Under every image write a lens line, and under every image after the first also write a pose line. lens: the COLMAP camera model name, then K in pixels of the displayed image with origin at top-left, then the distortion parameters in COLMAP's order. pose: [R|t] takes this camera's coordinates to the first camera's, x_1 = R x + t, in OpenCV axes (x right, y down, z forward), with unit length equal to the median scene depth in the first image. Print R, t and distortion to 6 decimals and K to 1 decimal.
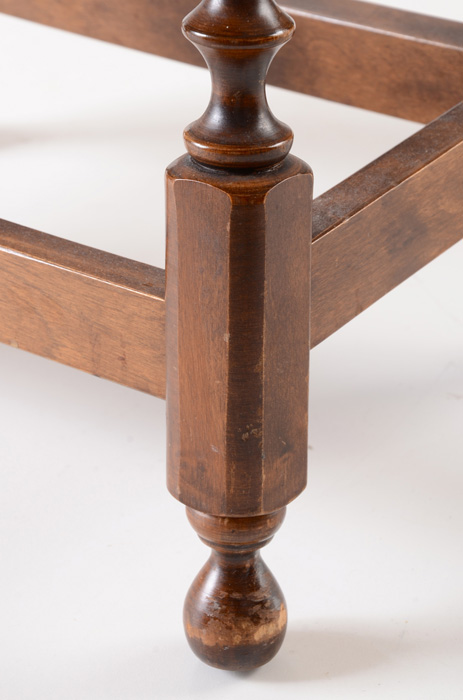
lens RADIAL K [[2589.9, 0, 232.9], [0, 2589.9, 351.6], [0, 0, 1]] dist [0.519791, 0.000000]
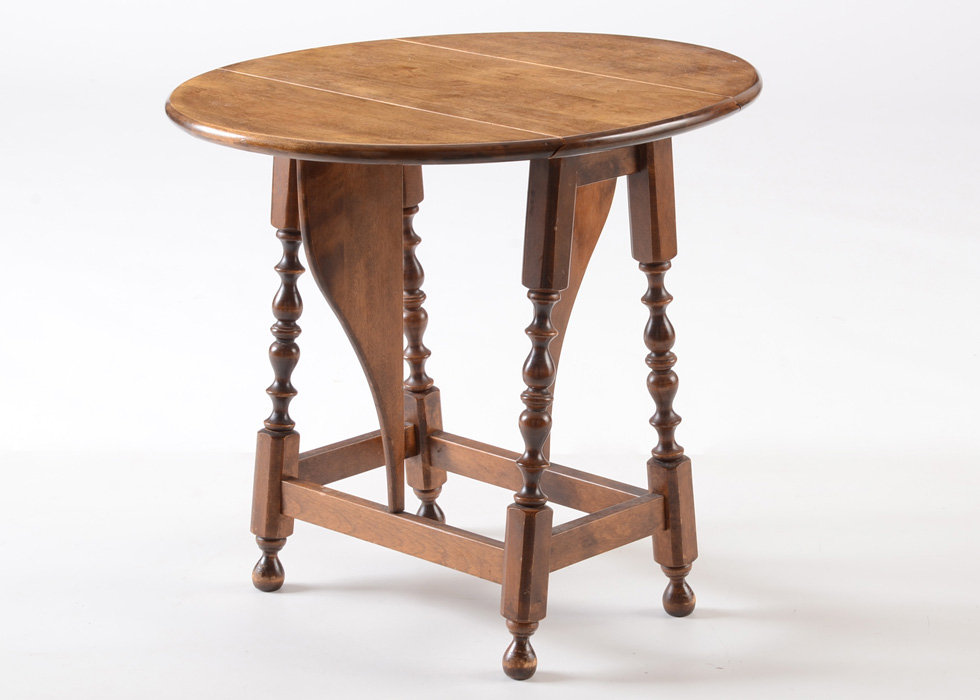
lens RADIAL K [[2966.4, 0, 488.0], [0, 2966.4, 350.9], [0, 0, 1]] dist [0.083932, 0.000000]
pose [[0.992215, 0.075542, -0.099007, 0.283944], [-0.096231, 0.969709, -0.224508, 0.540557], [0.079048, 0.232288, 0.969430, -2.462930]]
